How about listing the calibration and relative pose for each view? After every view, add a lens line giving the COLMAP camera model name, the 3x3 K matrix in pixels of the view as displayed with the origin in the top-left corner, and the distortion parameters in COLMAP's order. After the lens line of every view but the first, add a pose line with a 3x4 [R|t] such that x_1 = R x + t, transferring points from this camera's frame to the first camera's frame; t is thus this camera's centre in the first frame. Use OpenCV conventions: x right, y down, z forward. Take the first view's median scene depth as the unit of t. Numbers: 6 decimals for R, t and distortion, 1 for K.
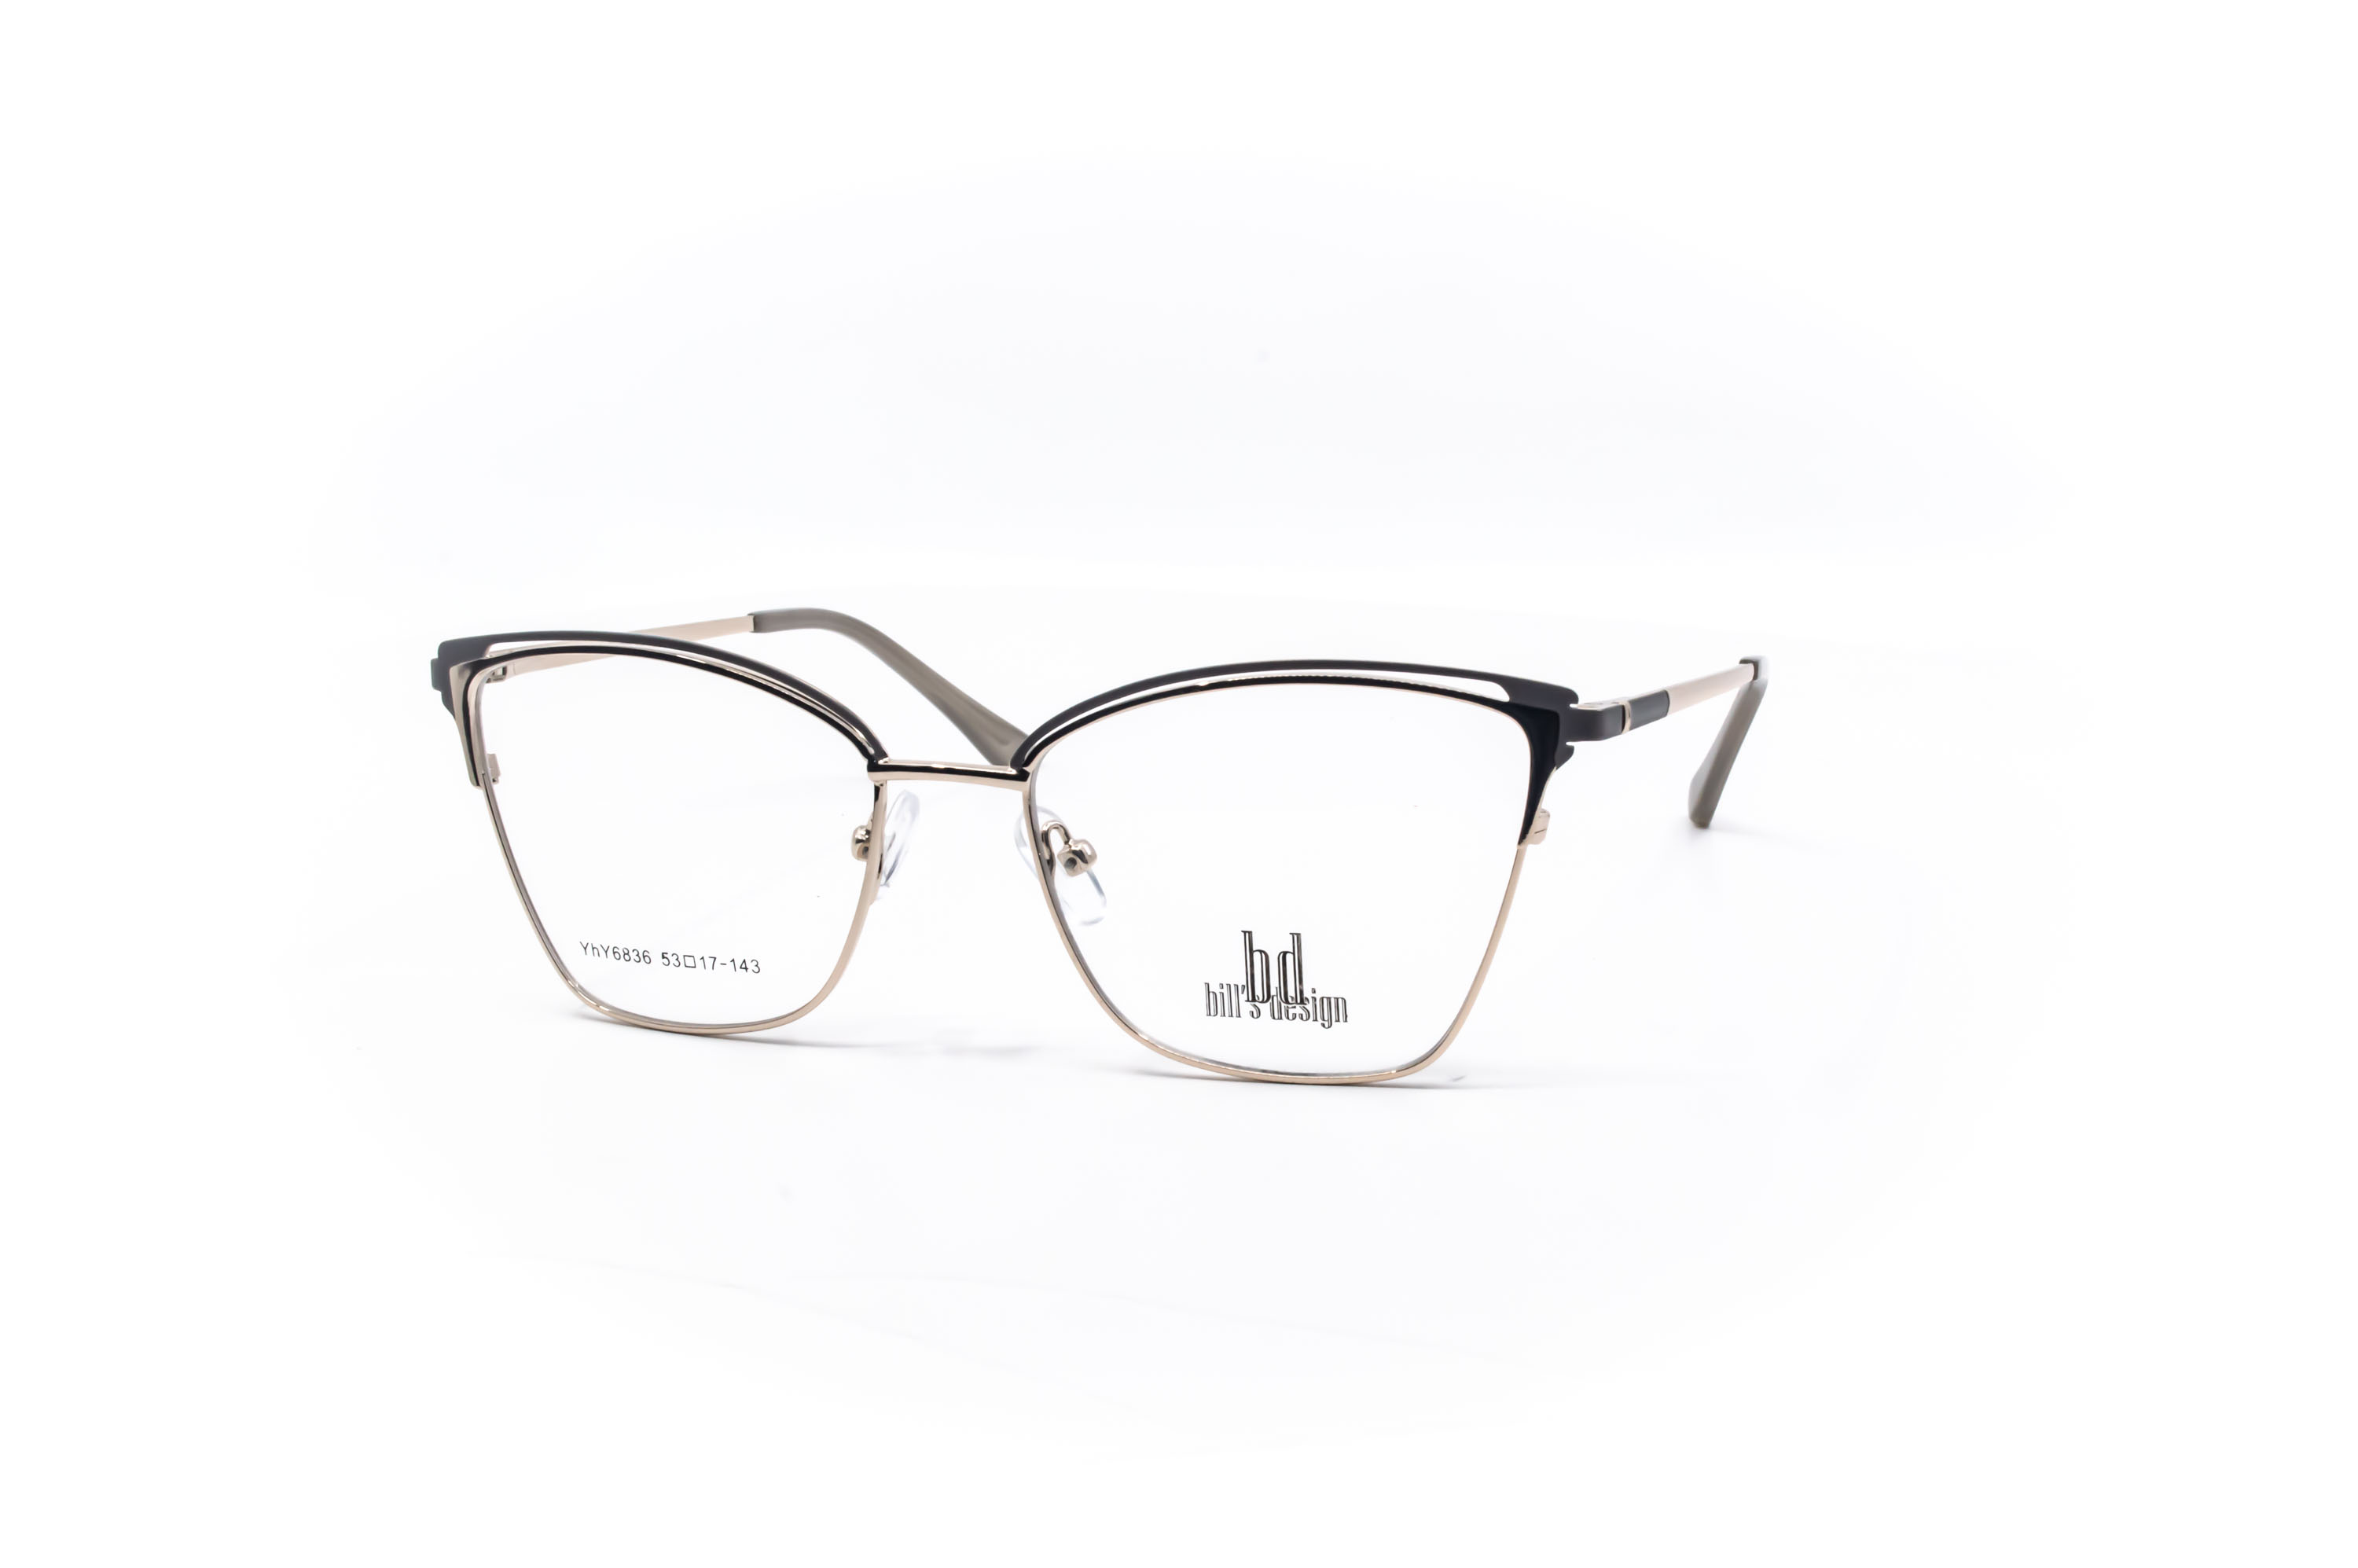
lens RADIAL K [[3073.0, 0, 1179.0], [0, 3073.0, 784.0], [0, 0, 1]] dist [-0.030986, 0.027823]
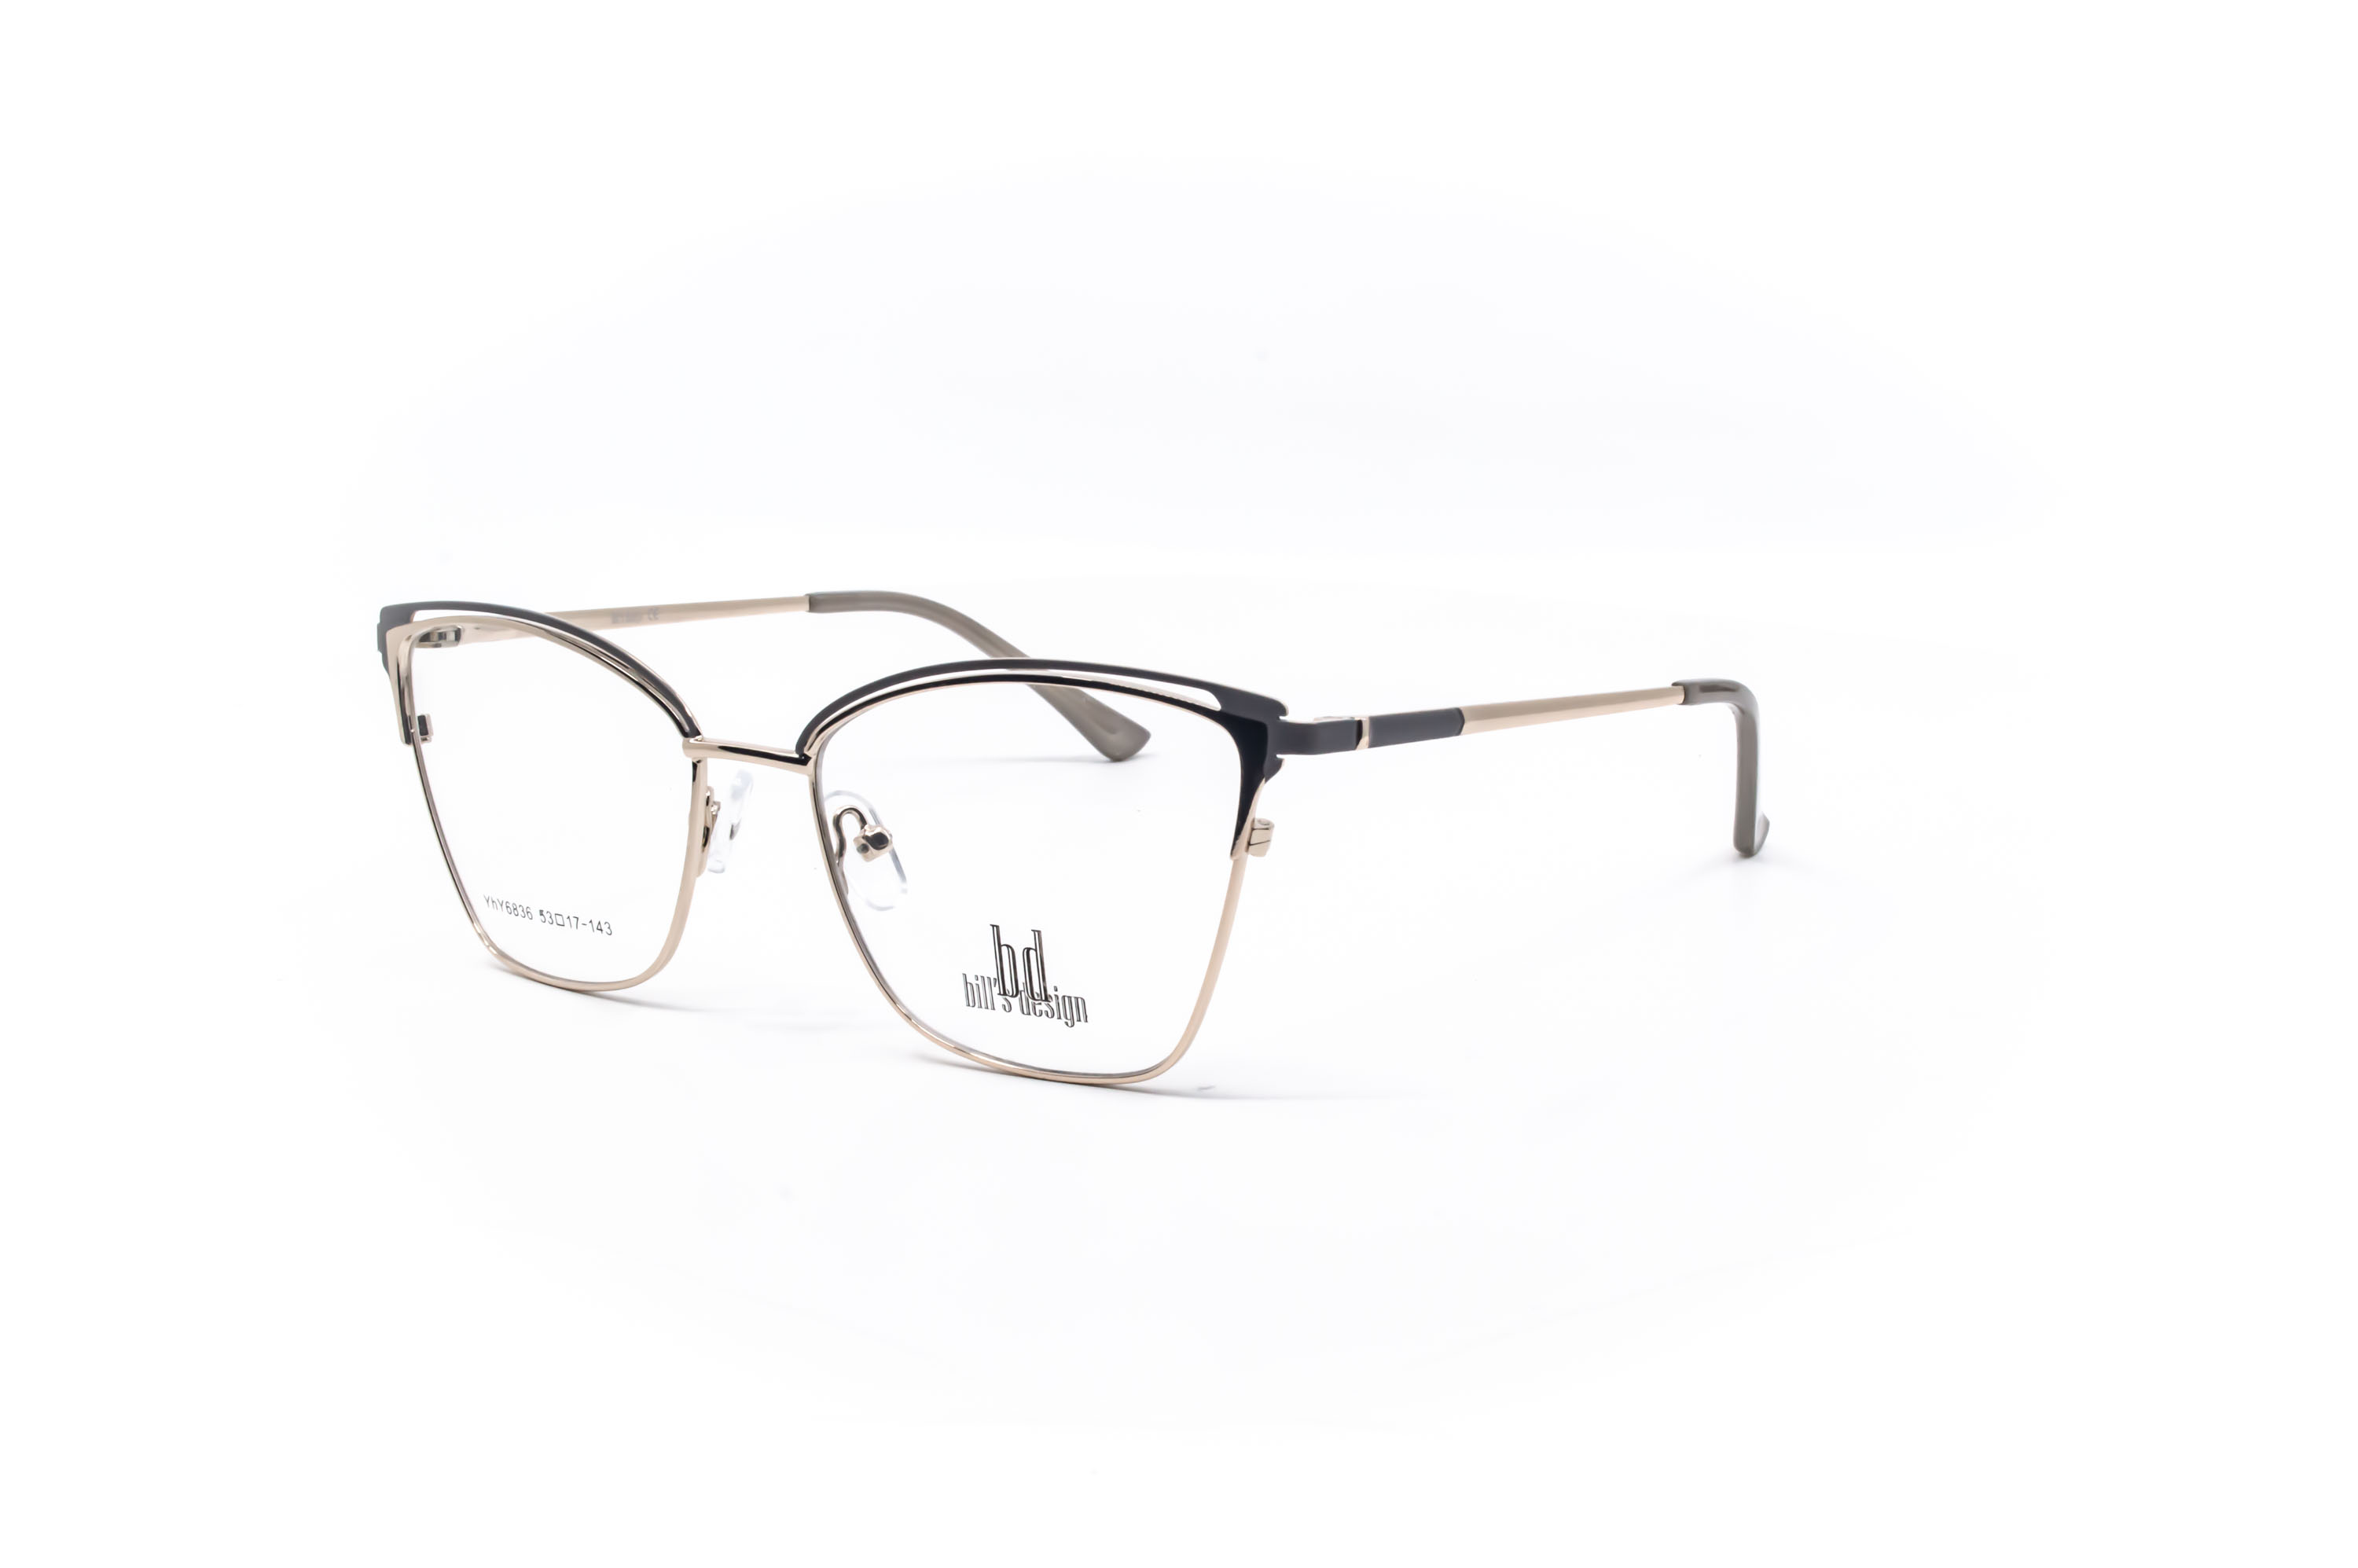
lens RADIAL K [[3073.0, 0, 1179.0], [0, 3073.0, 784.0], [0, 0, 1]] dist [-0.030986, 0.027823]
pose [[0.965816, 0.055730, -0.253167, 0.330415], [-0.054714, 0.998441, 0.011059, -0.012818], [0.253389, 0.003170, 0.967359, 0.037043]]
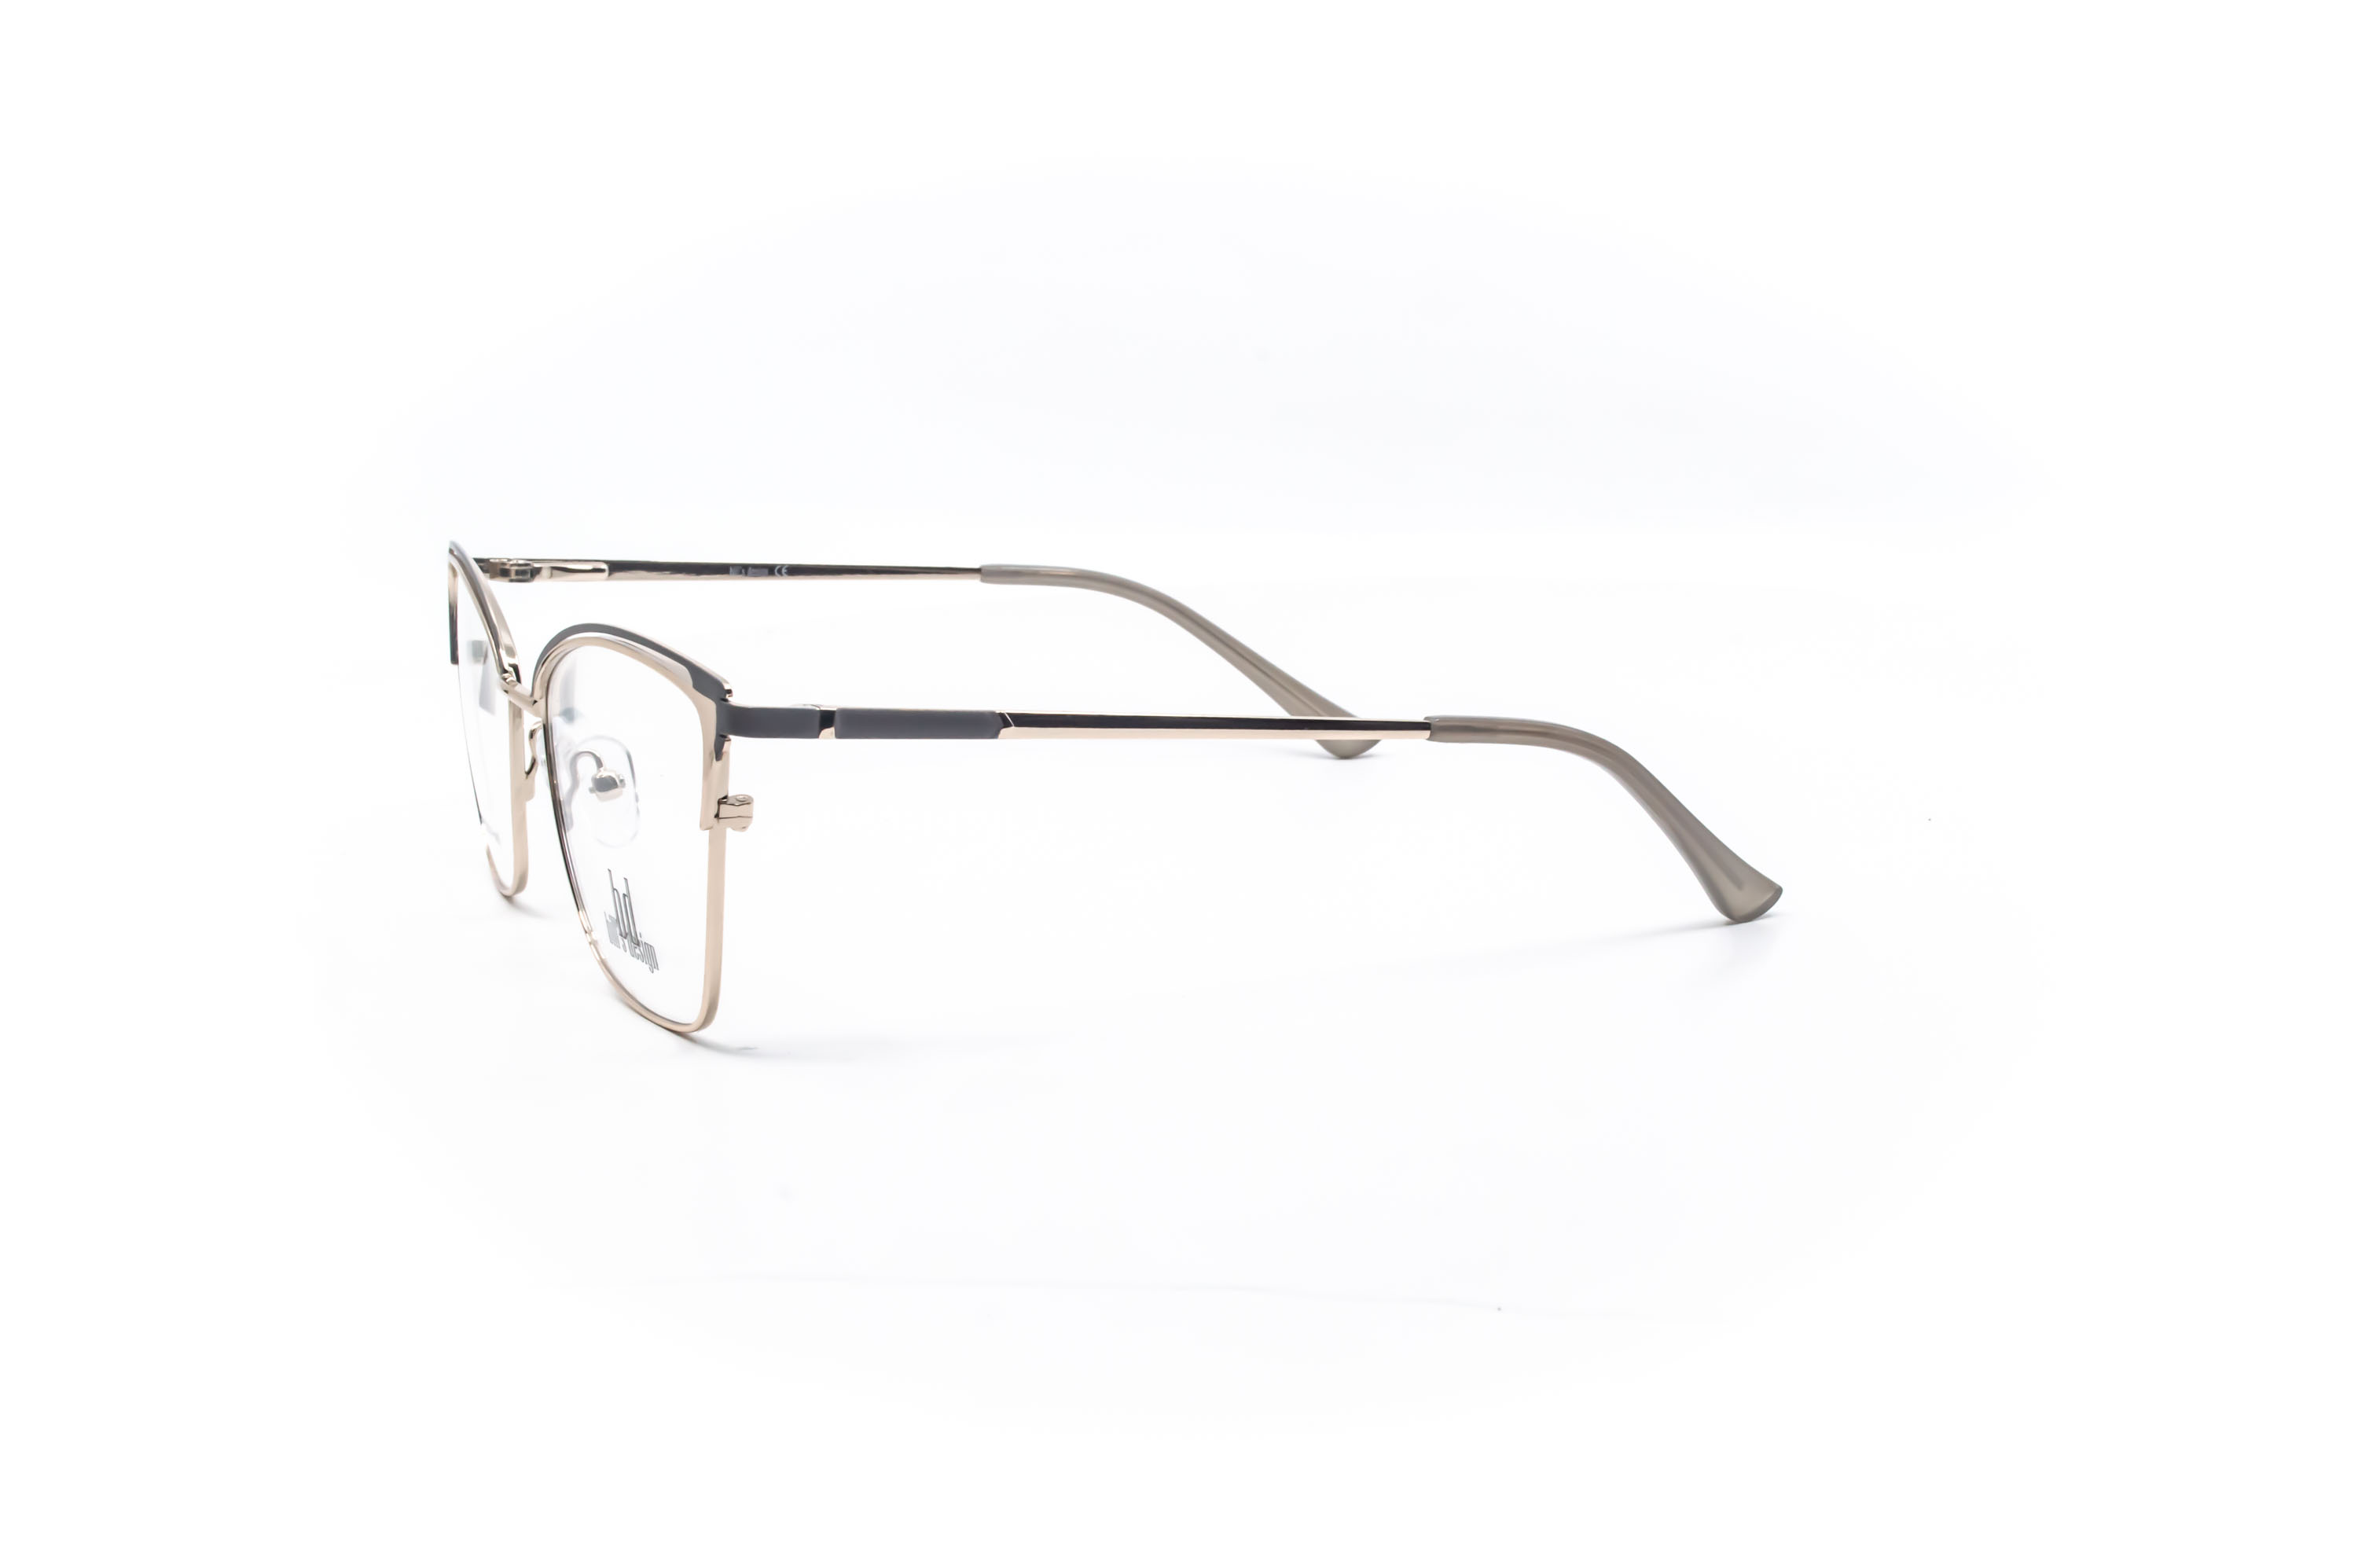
lens RADIAL K [[3073.0, 0, 1179.0], [0, 3073.0, 784.0], [0, 0, 1]] dist [-0.030986, 0.027823]
pose [[0.704320, 0.157482, -0.692194, 0.903353], [-0.149454, 0.986123, 0.072282, -0.089700], [0.693972, 0.052541, 0.718083, 0.352866]]
